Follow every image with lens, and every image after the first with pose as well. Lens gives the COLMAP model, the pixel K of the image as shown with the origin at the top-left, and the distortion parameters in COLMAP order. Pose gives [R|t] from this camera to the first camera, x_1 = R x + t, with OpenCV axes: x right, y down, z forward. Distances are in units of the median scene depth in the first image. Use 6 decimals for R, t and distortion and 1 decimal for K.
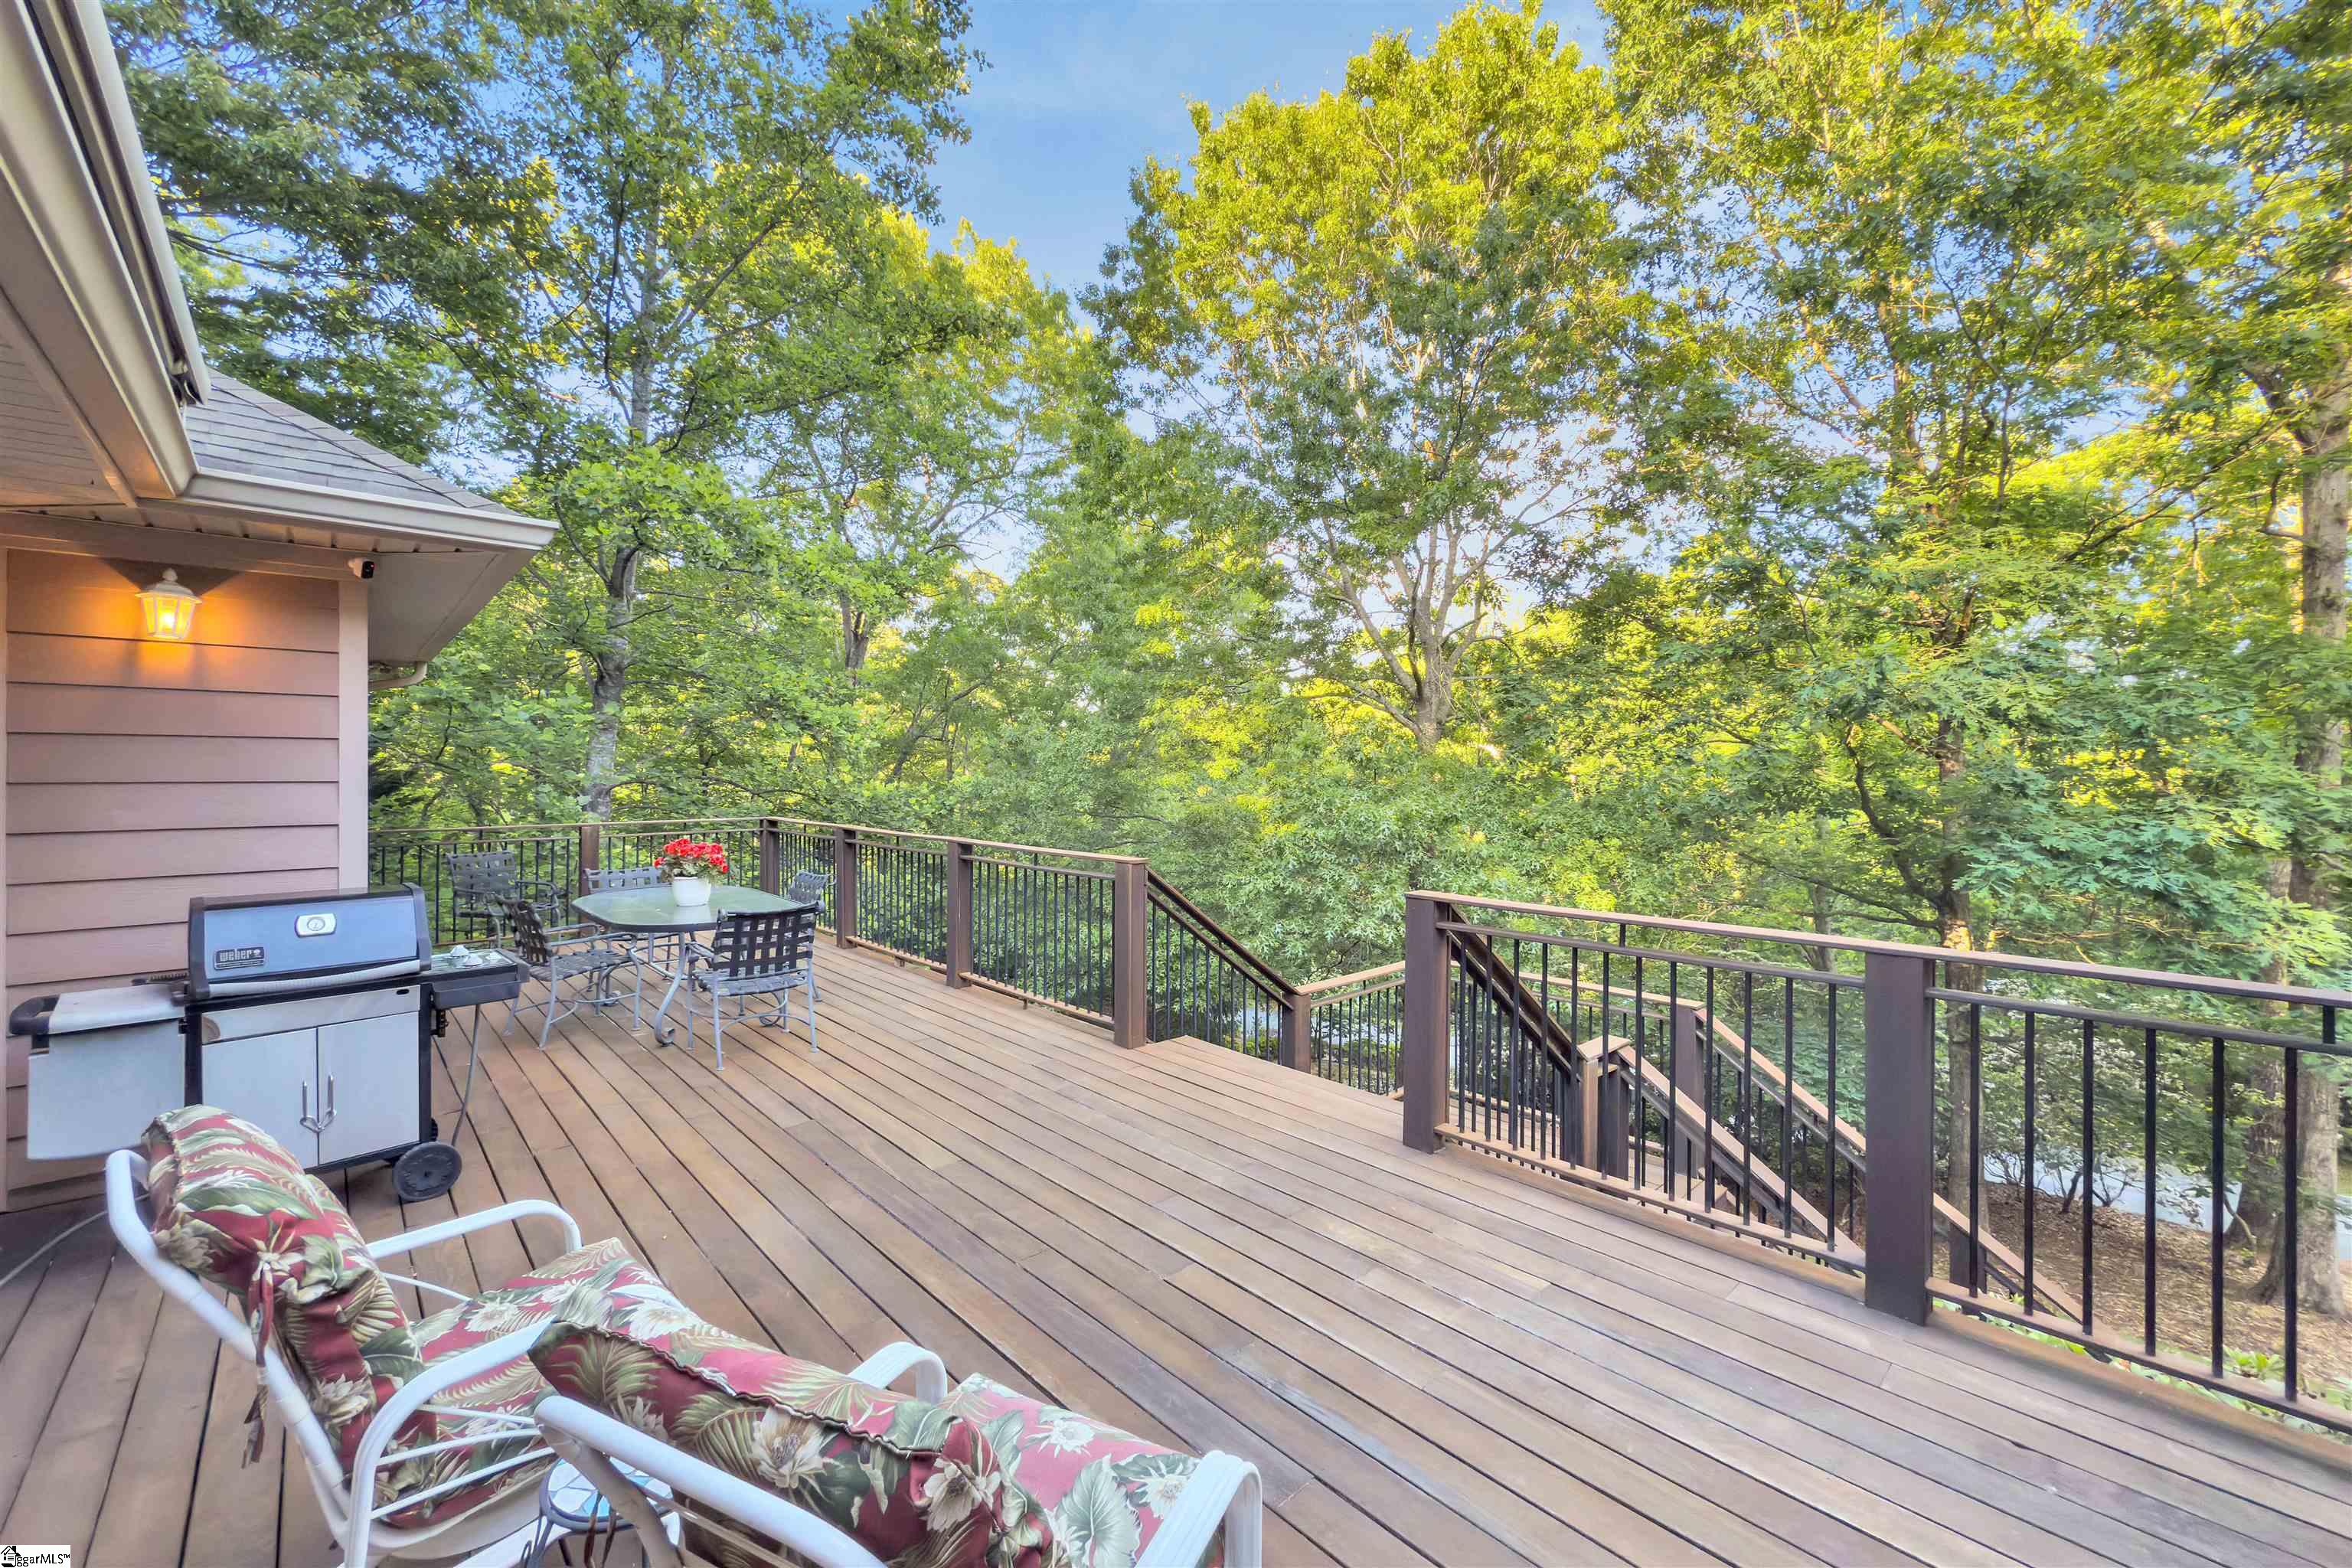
lens RADIAL K [[944.4, 0, 1171.3], [0, 944.4, 778.1], [0, 0, 1]] dist [-0.000383, 0.000031]
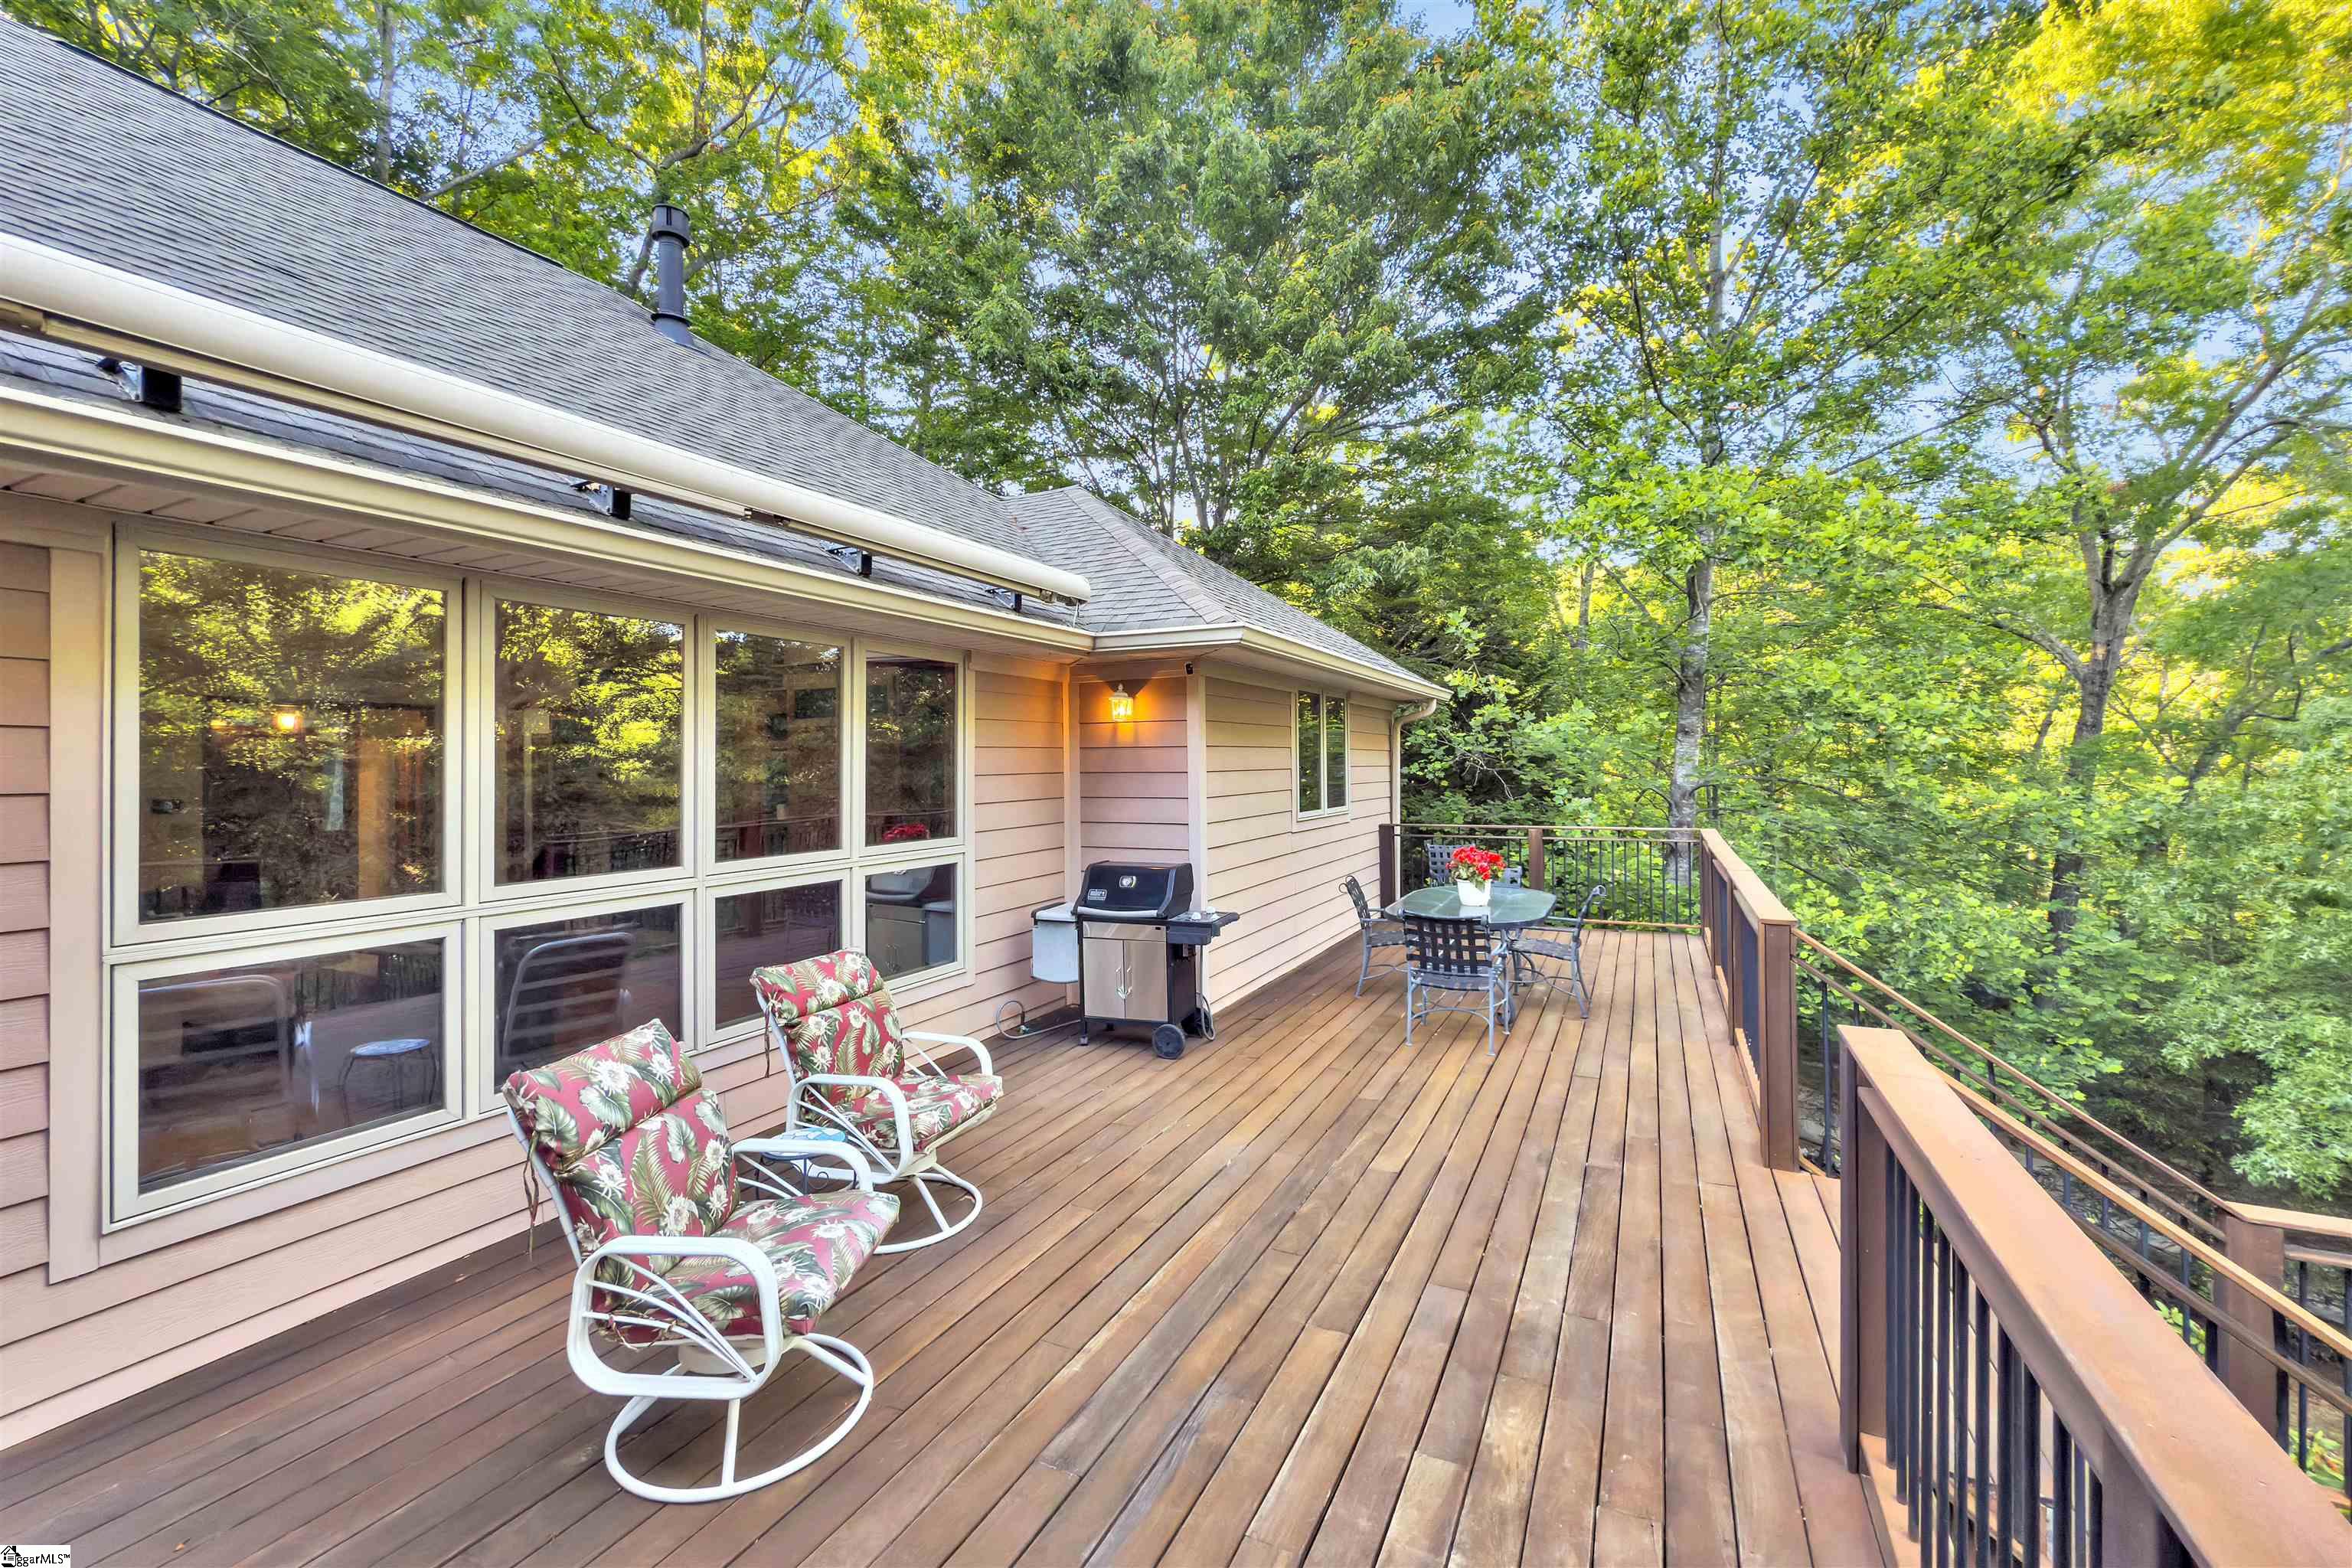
lens RADIAL K [[944.4, 0, 1173.8], [0, 944.4, 775.8], [0, 0, 1]] dist [-0.000383, 0.000031]
pose [[0.362605, 0.000611, -0.931943, 0.605179], [0.004038, 0.999989, 0.002227, -0.036813], [0.931934, -0.004571, 0.362599, 0.354067]]
